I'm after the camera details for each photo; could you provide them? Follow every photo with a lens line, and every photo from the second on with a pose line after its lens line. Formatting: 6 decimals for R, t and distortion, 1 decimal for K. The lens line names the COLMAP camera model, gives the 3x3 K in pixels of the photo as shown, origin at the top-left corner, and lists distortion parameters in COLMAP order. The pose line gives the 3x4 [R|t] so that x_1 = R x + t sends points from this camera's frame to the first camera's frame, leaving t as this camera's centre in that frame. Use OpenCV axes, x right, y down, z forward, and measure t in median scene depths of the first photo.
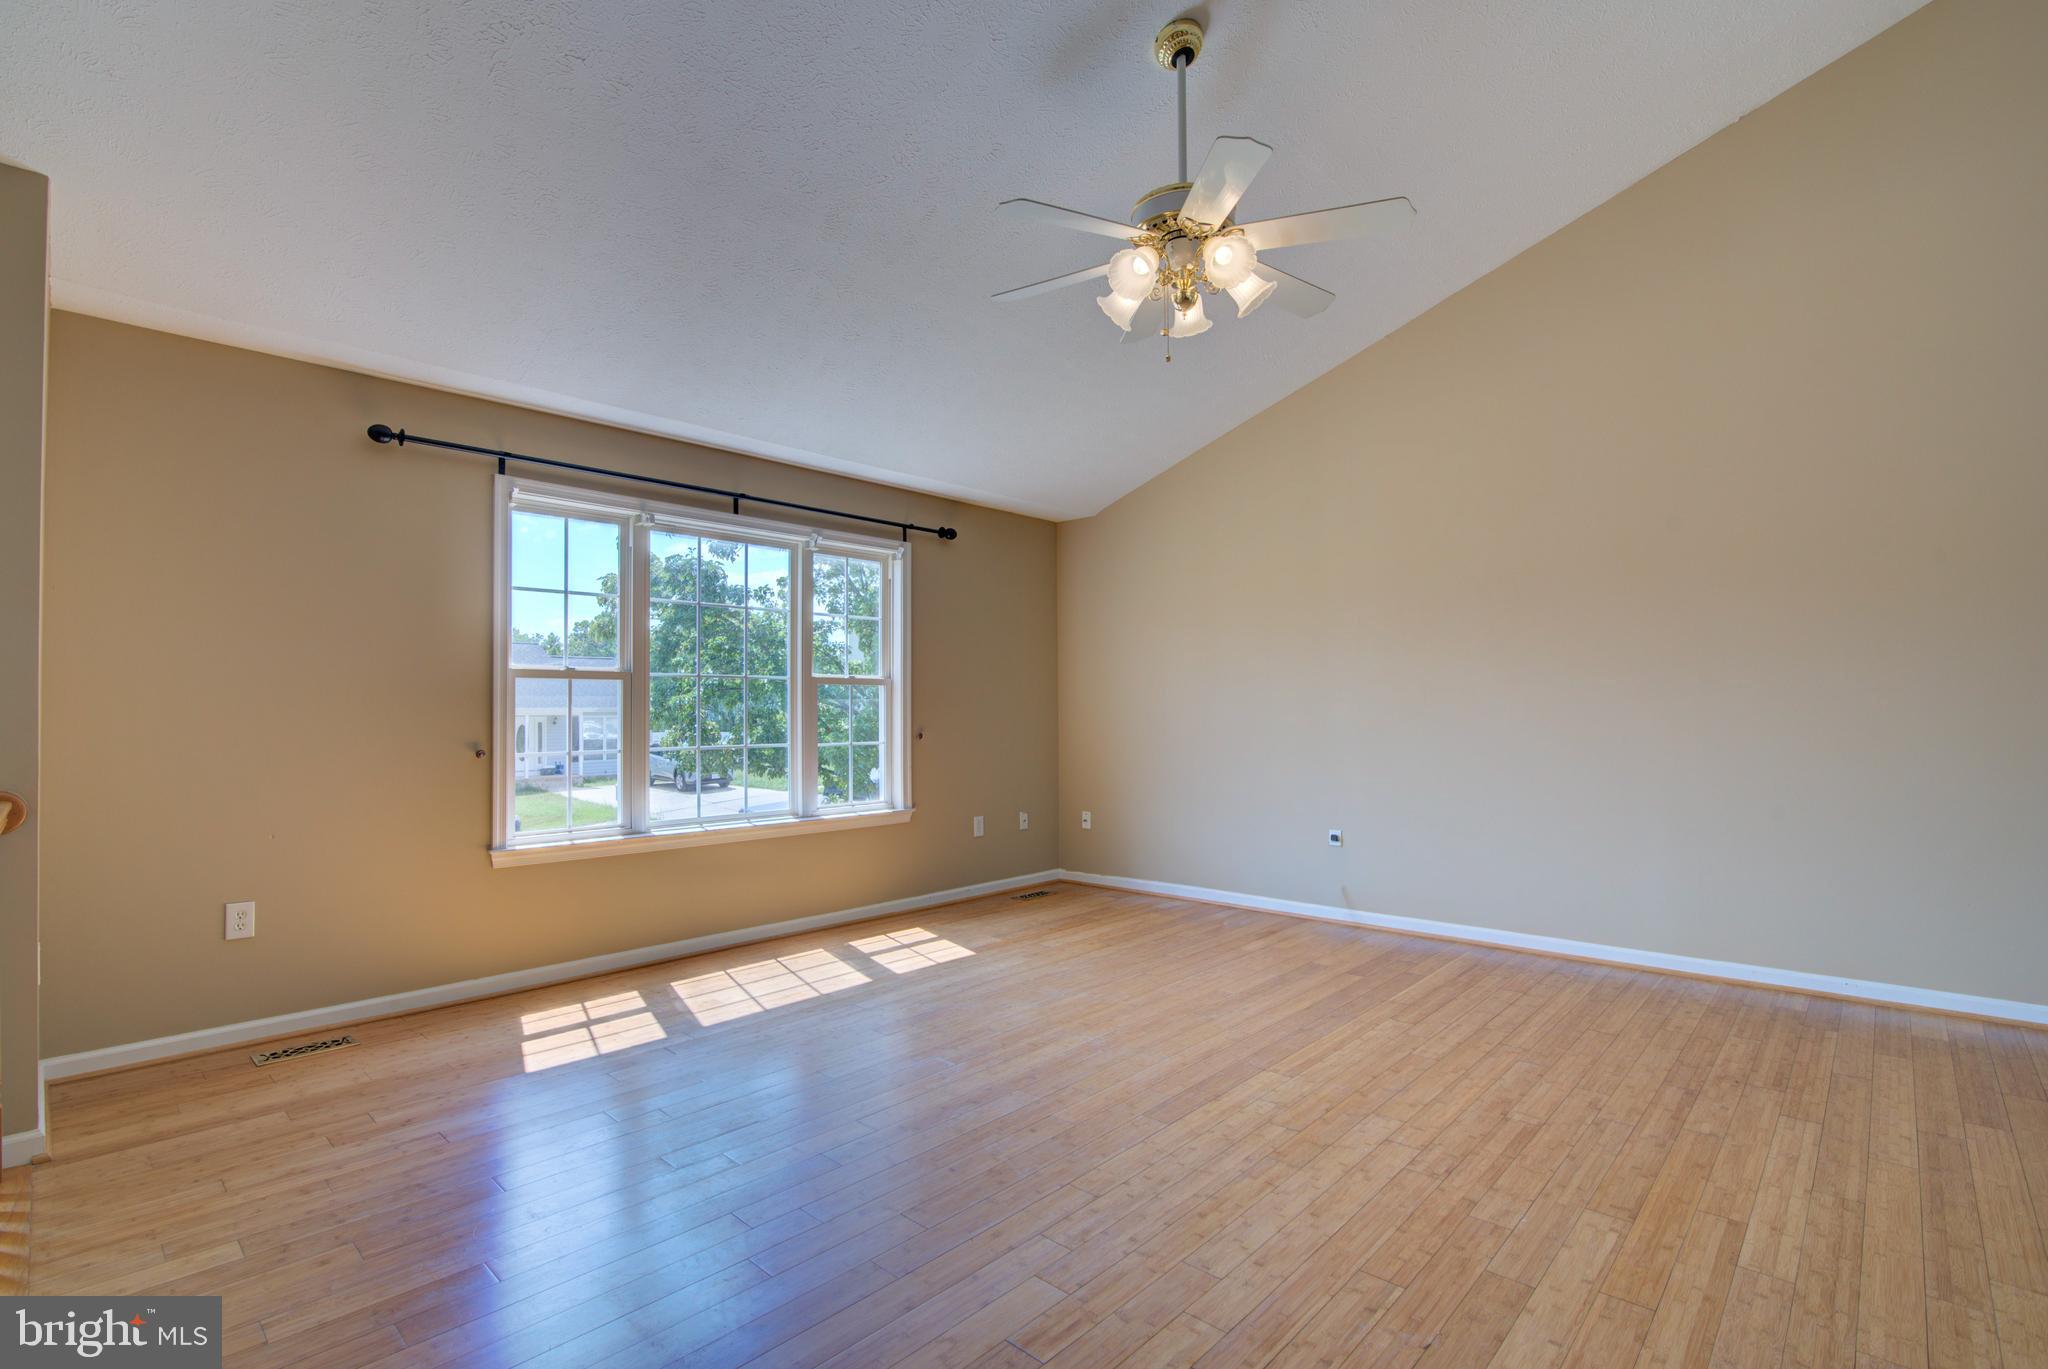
lens RADIAL K [[938.8, 0, 1027.1], [0, 938.8, 695.6], [0, 0, 1]] dist [-0.021027, 0.001805]
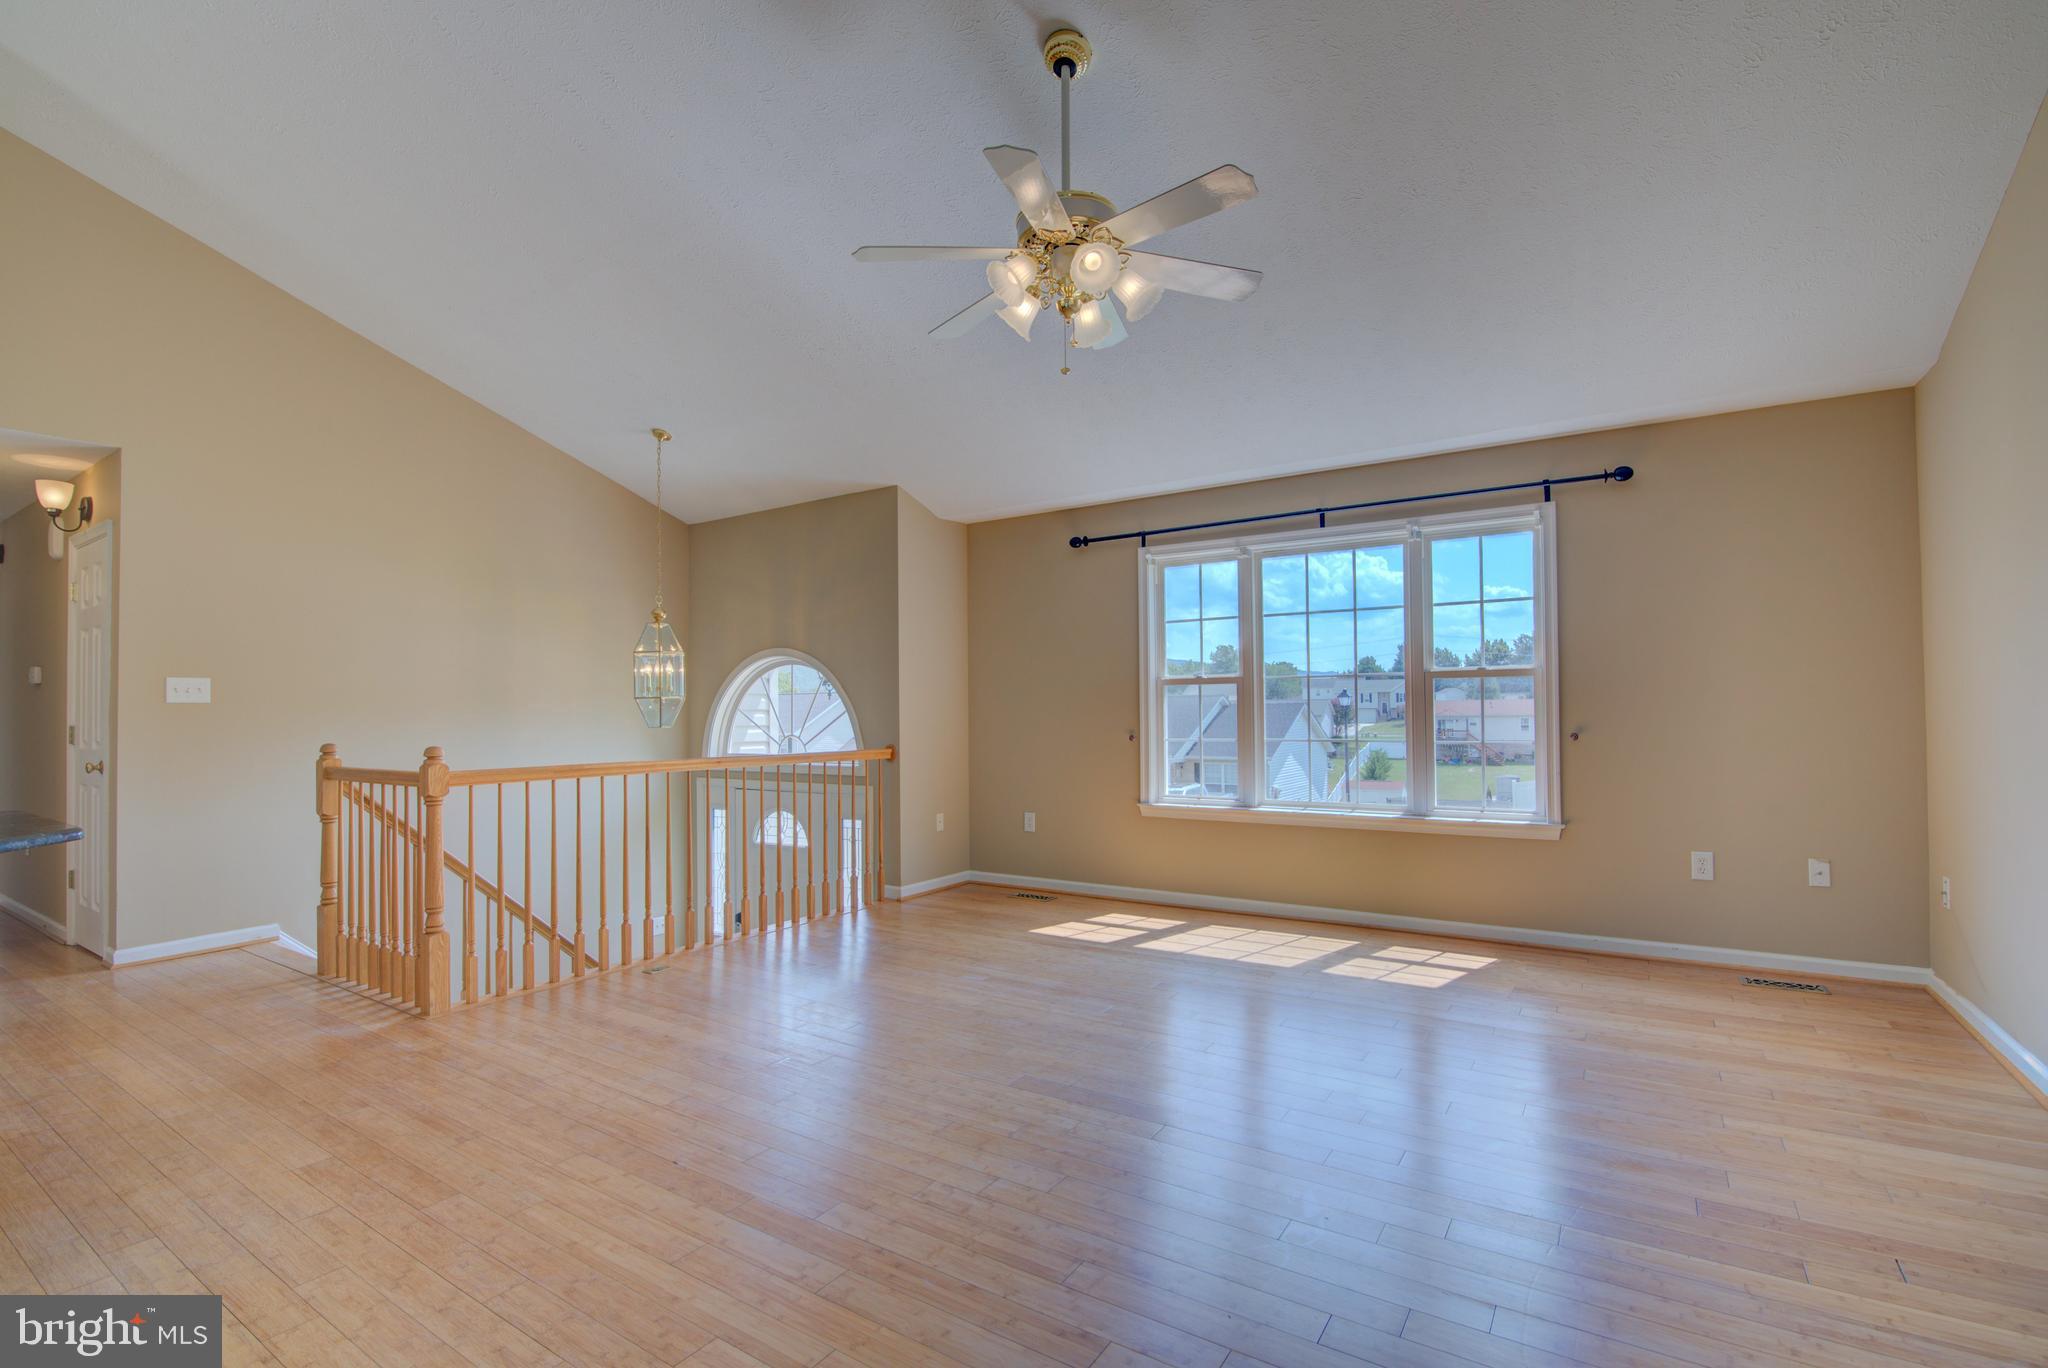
lens RADIAL K [[932.3, 0, 1025.9], [0, 932.3, 696.1], [0, 0, 1]] dist [-0.019379, 0.001239]
pose [[0.166255, -0.012814, -0.985999, 0.902557], [0.026196, 0.999620, -0.008574, 0.004096], [0.985735, -0.024403, 0.166528, 0.610499]]
